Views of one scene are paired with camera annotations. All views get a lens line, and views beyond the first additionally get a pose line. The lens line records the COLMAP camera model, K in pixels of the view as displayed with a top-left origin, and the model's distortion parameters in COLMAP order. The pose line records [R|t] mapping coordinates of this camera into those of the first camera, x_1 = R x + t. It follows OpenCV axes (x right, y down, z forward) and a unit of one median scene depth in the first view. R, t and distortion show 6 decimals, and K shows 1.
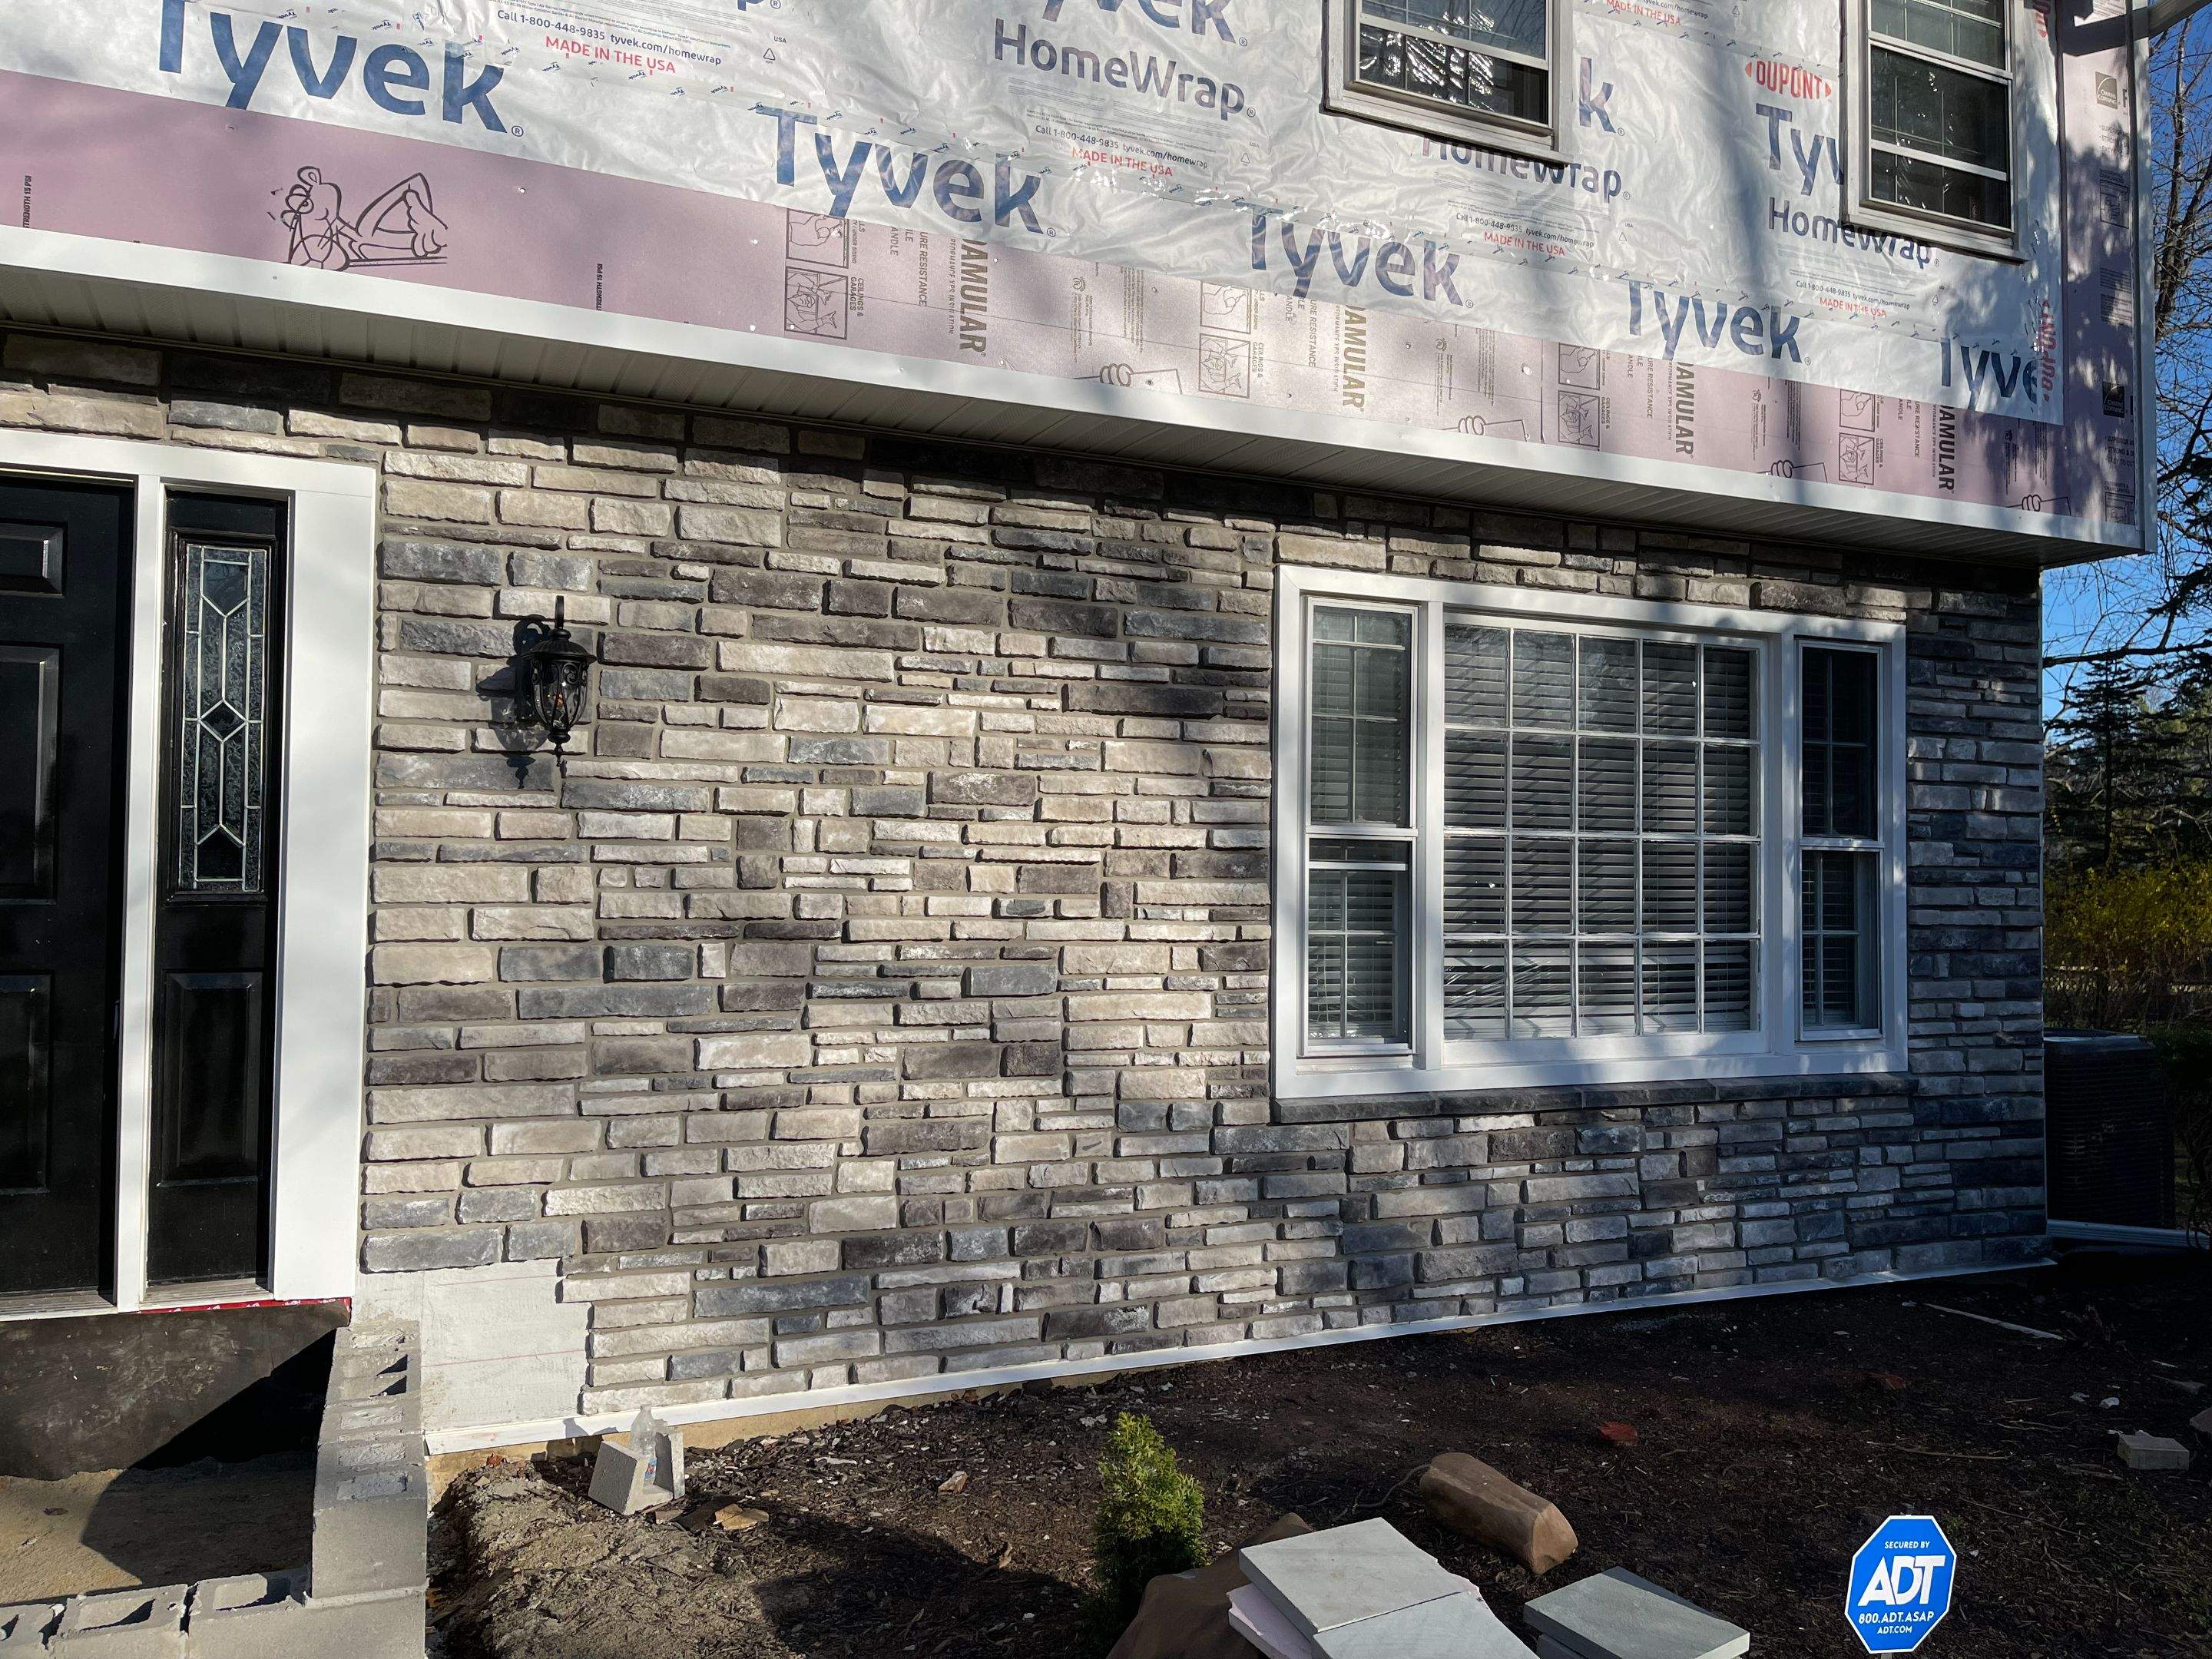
lens RADIAL K [[1661.8, 0, 1107.1], [0, 1661.8, 837.0], [0, 0, 1]] dist [0.061418, -0.073370]
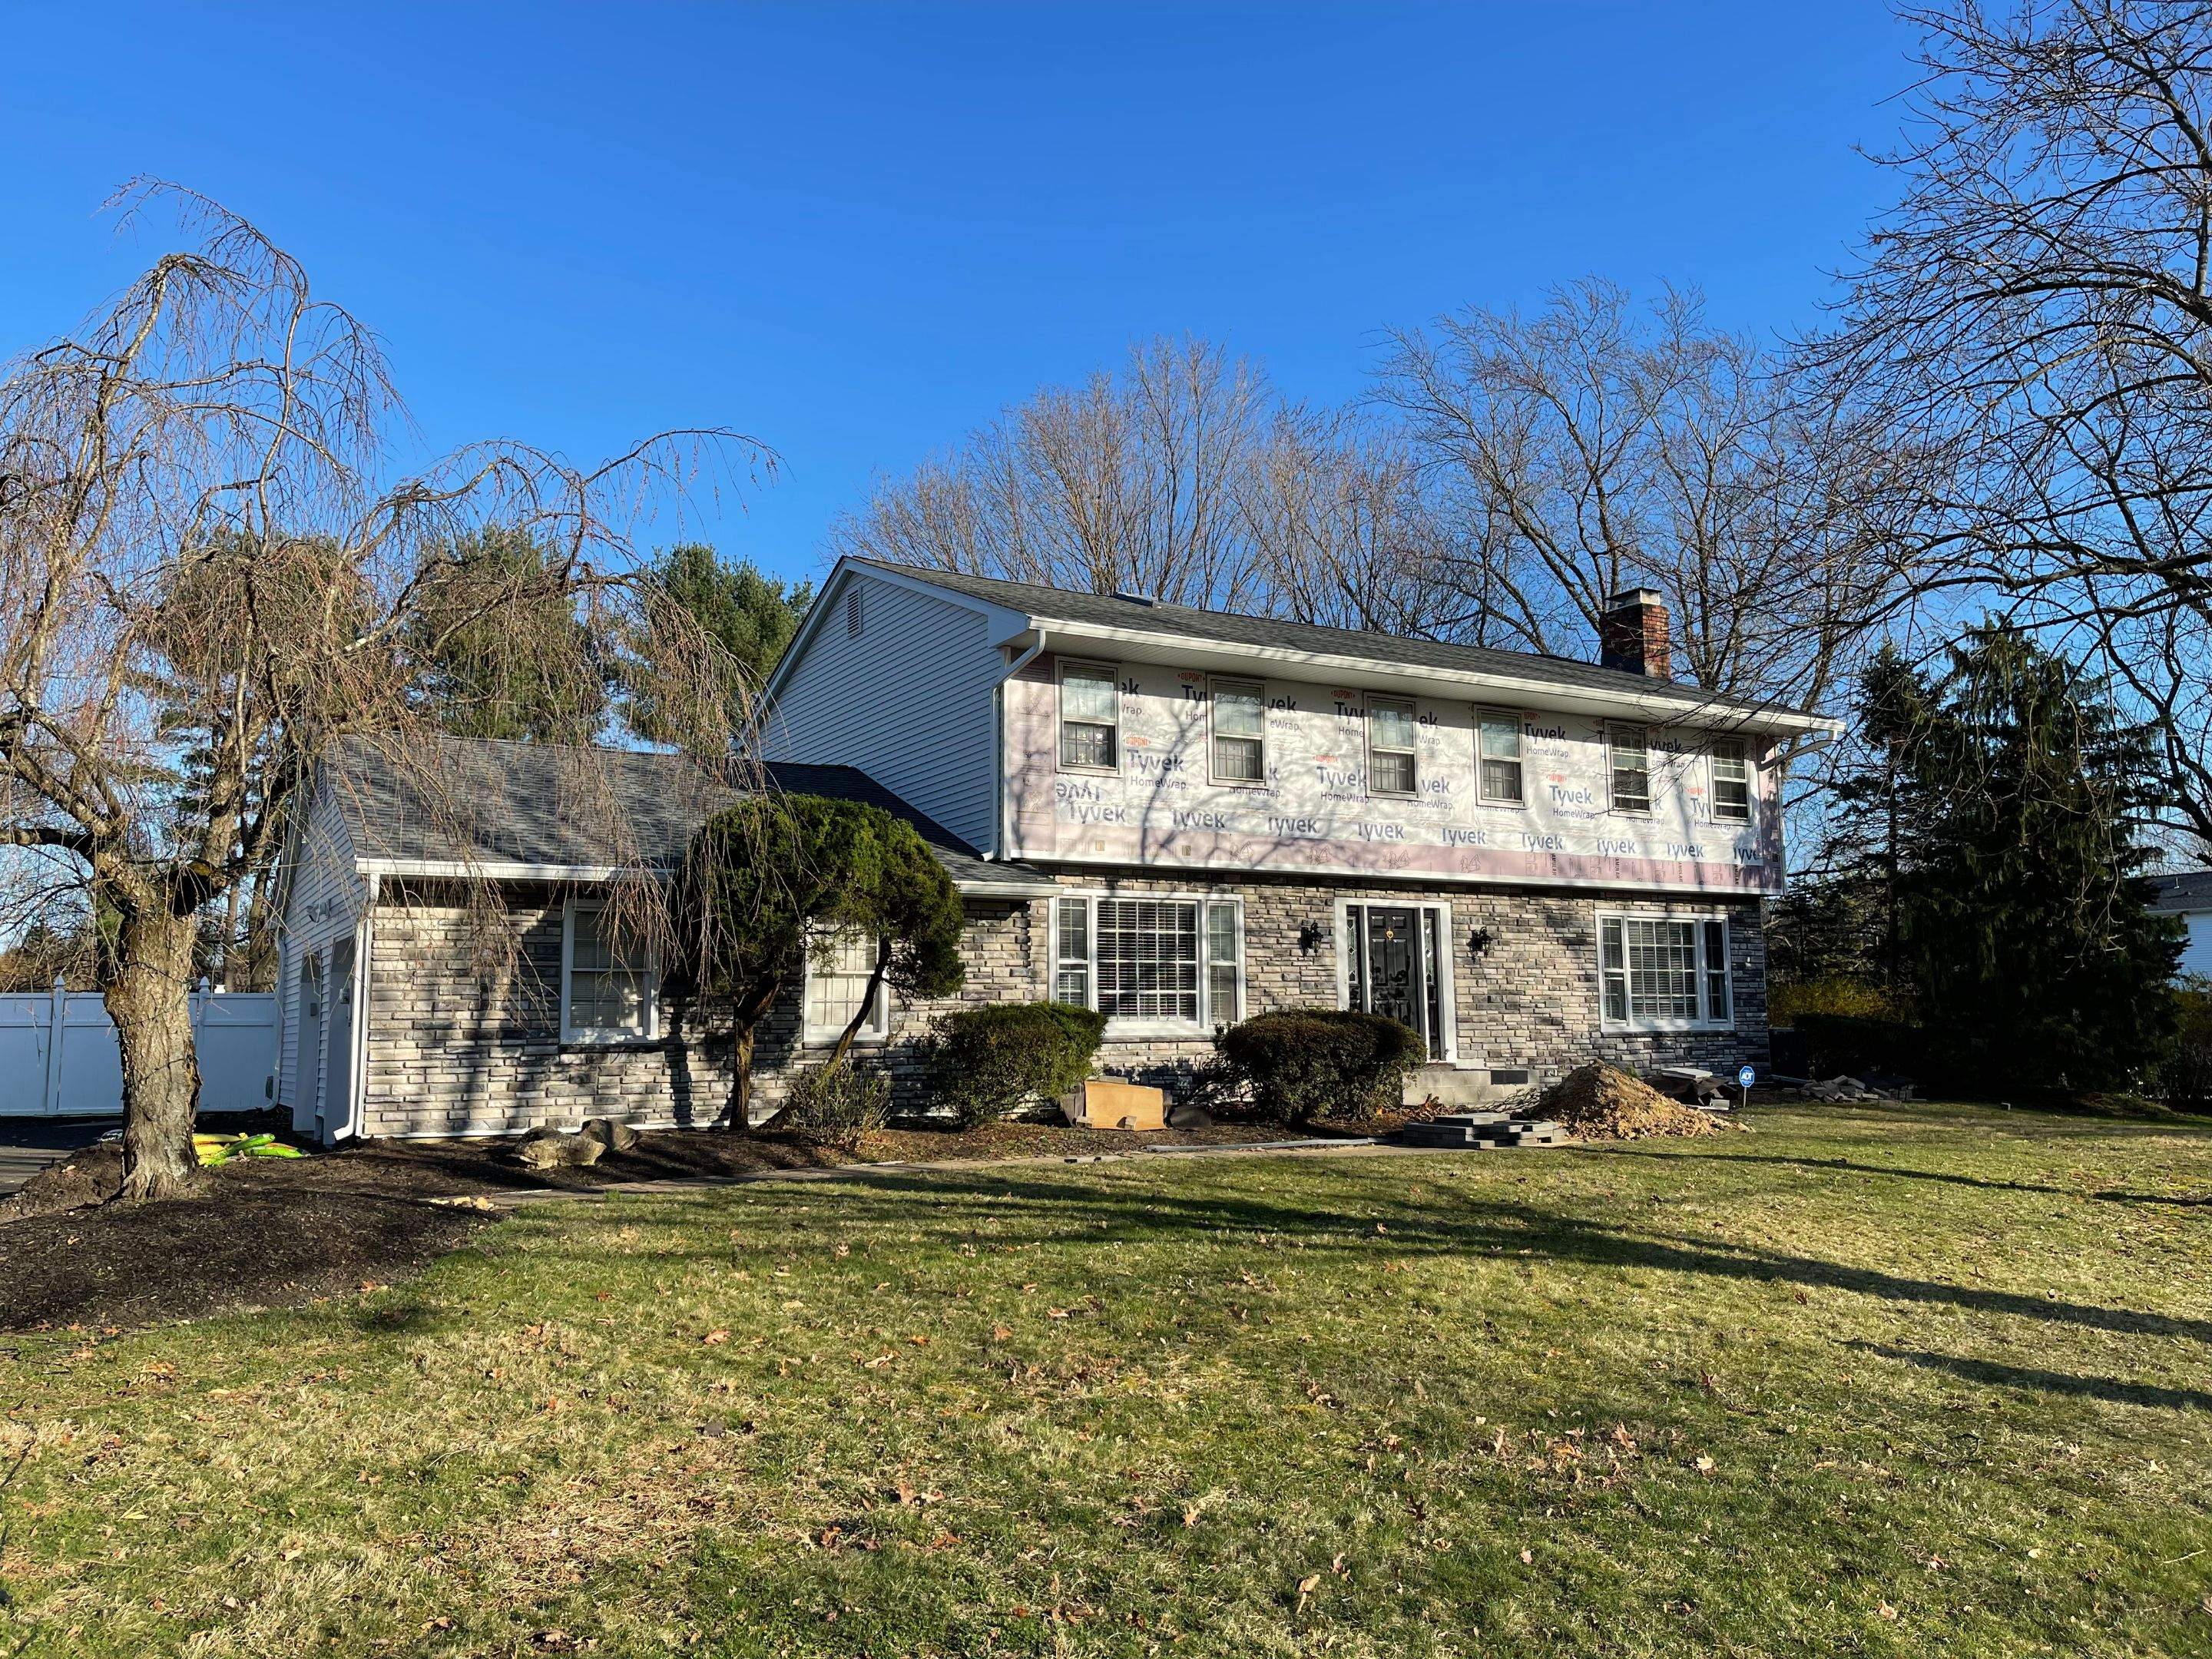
lens RADIAL K [[1618.0, 0, 1091.7], [0, 1618.0, 828.8], [0, 0, 1]] dist [0.015616, -0.000207]
pose [[0.994579, -0.006133, 0.103801, -1.700871], [0.015841, 0.995543, -0.092965, 0.000141], [-0.102768, 0.094105, 0.990244, -3.193785]]
